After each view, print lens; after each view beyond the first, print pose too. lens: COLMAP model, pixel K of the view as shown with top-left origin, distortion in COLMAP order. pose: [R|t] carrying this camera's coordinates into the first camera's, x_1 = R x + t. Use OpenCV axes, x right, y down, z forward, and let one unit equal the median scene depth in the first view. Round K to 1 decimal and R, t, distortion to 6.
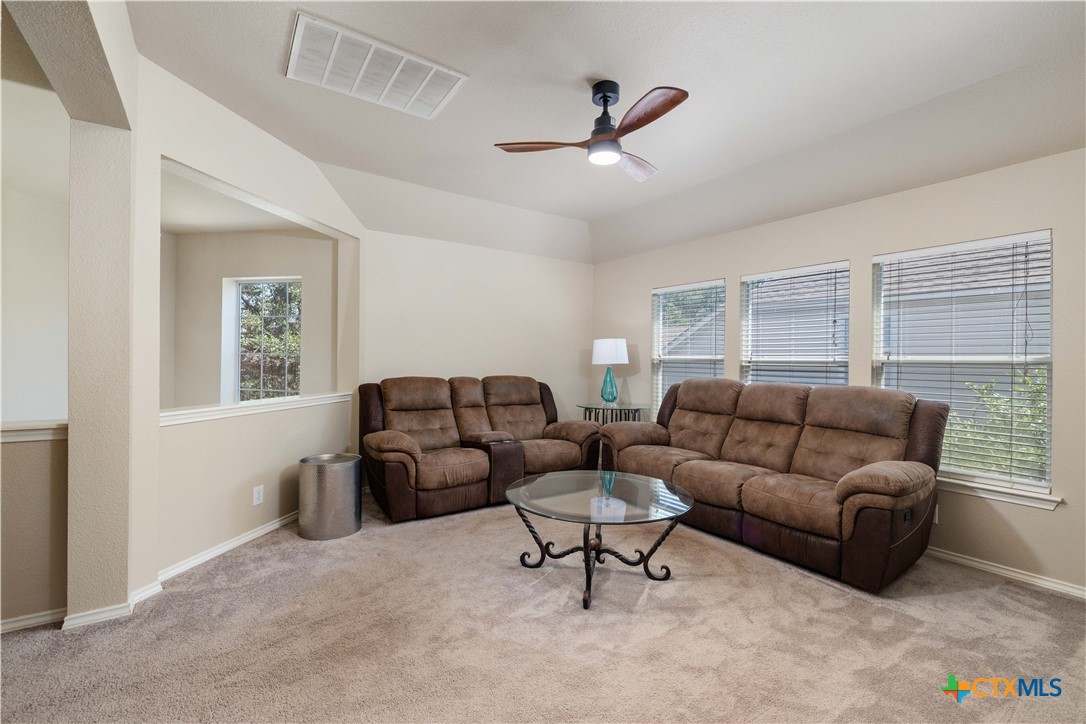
lens RADIAL K [[471.1, 0, 544.0], [0, 471.1, 361.7], [0, 0, 1]] dist [-0.002808, 0.000617]
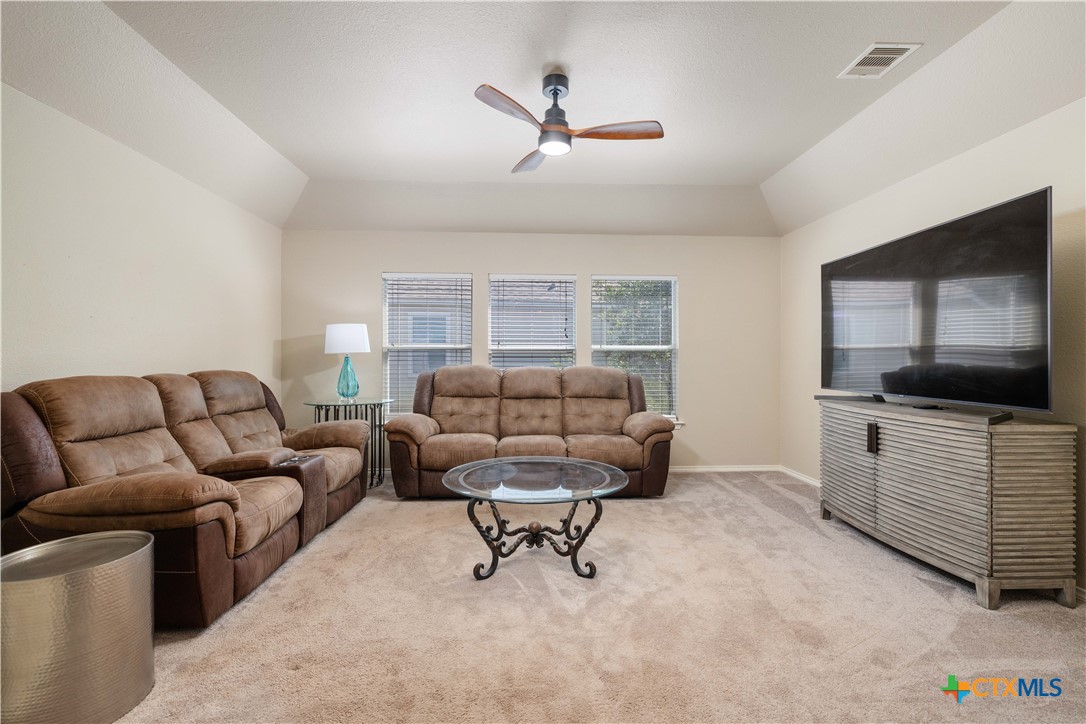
lens RADIAL K [[471.1, 0, 538.9], [0, 471.1, 359.9], [0, 0, 1]] dist [-0.002808, 0.000617]
pose [[0.537847, -0.014646, 0.842915, -0.540669], [0.006266, 0.999891, 0.013375, 0.011809], [-0.843019, -0.001913, 0.537880, 0.333356]]
